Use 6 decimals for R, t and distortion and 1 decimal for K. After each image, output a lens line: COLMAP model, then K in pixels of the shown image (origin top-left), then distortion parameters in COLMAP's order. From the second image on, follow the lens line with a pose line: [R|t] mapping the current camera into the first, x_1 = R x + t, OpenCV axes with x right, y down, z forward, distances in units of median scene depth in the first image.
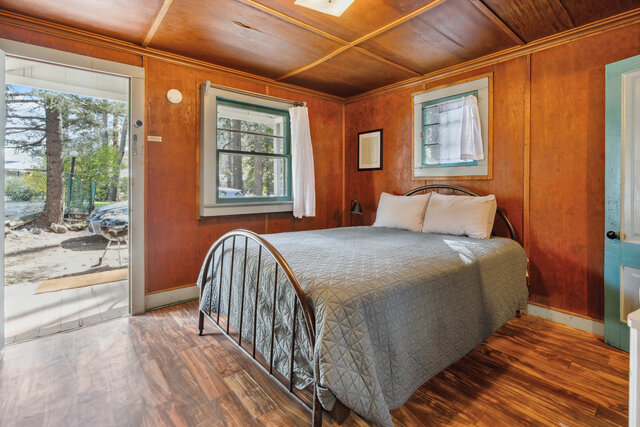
lens RADIAL K [[295.8, 0, 318.9], [0, 295.8, 186.1], [0, 0, 1]] dist [-0.001403, -0.000266]
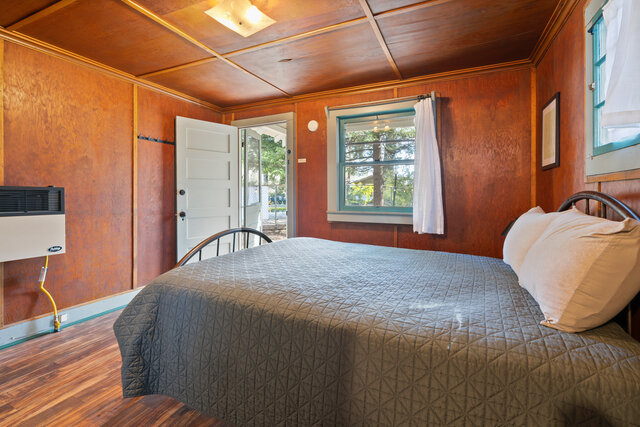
lens RADIAL K [[295.8, 0, 326.9], [0, 295.8, 195.2], [0, 0, 1]] dist [-0.001403, -0.000266]
pose [[0.443011, -0.001426, -0.896515, 0.650032], [-0.000176, 0.999999, -0.001677, 0.000881], [0.896516, 0.000901, 0.443010, 0.452205]]
